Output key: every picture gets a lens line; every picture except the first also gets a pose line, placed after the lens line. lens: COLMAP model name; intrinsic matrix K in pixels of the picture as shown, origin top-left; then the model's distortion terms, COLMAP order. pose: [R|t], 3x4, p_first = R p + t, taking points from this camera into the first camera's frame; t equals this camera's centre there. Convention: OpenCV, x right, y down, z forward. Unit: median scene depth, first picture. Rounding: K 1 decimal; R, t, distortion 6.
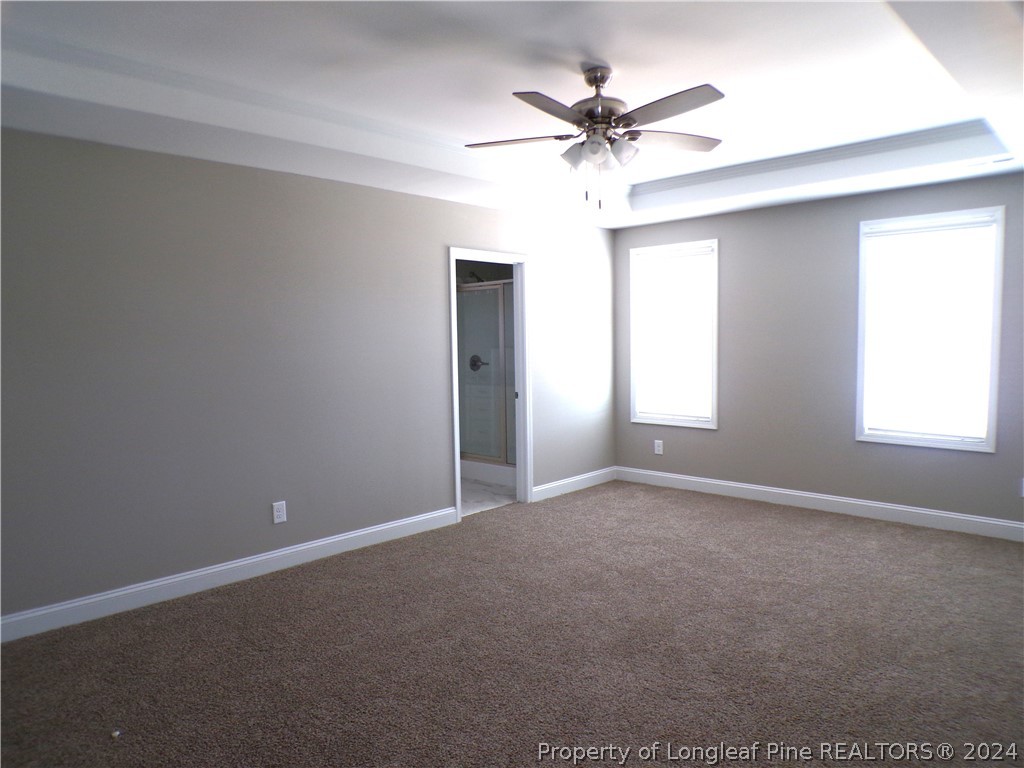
lens RADIAL K [[706.0, 0, 512.0], [0, 706.0, 384.0], [0, 0, 1]] dist [-0.029003, 0.007717]
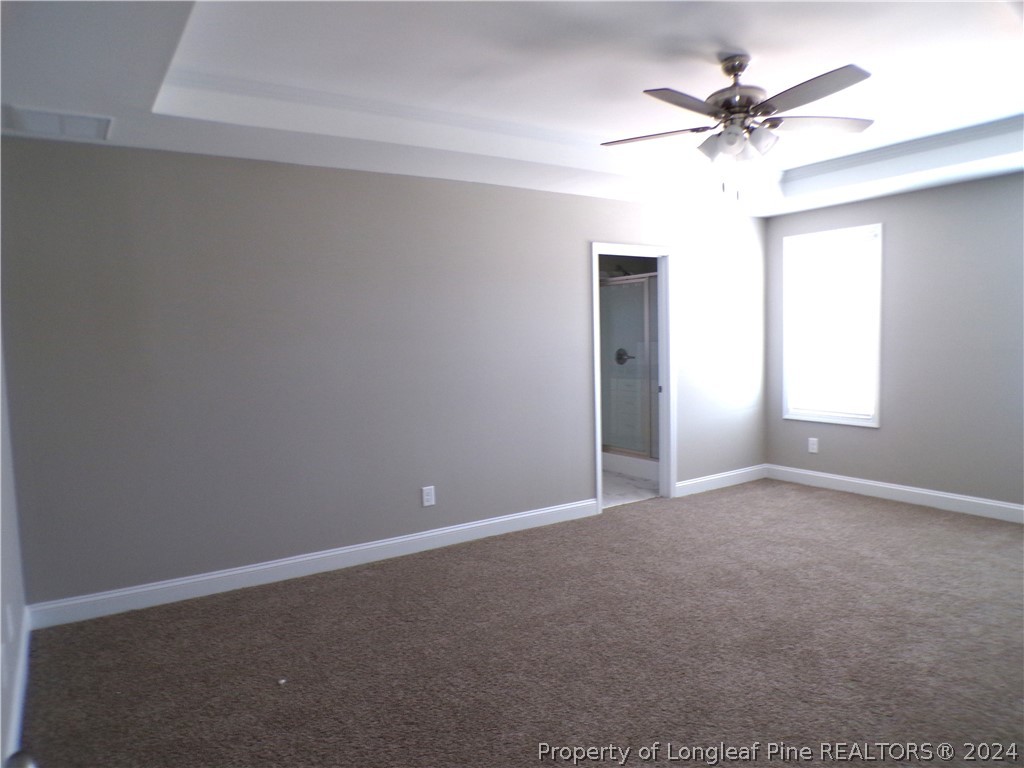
lens RADIAL K [[708.1, 0, 512.0], [0, 708.1, 384.0], [0, 0, 1]] dist [-0.022097, 0.008151]
pose [[0.976239, 0.007892, -0.216554, 0.024245], [-0.005821, 0.999931, 0.010202, -0.000467], [0.216620, -0.008700, 0.976217, -0.022776]]
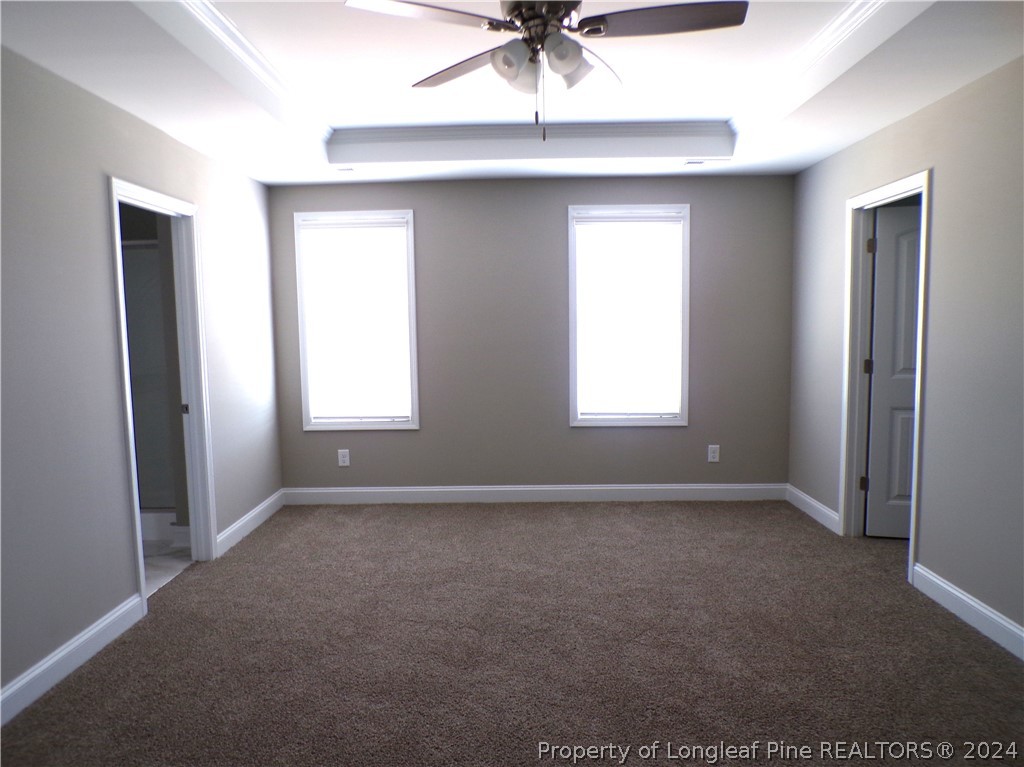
lens RADIAL K [[721.5, 0, 512.0], [0, 721.5, 383.5], [0, 0, 1]] dist [-0.029416, 0.001974]
pose [[0.740057, -0.059196, 0.669933, -0.295768], [0.049930, 0.998206, 0.033046, -0.021470], [-0.670688, 0.008994, 0.741685, 0.349312]]
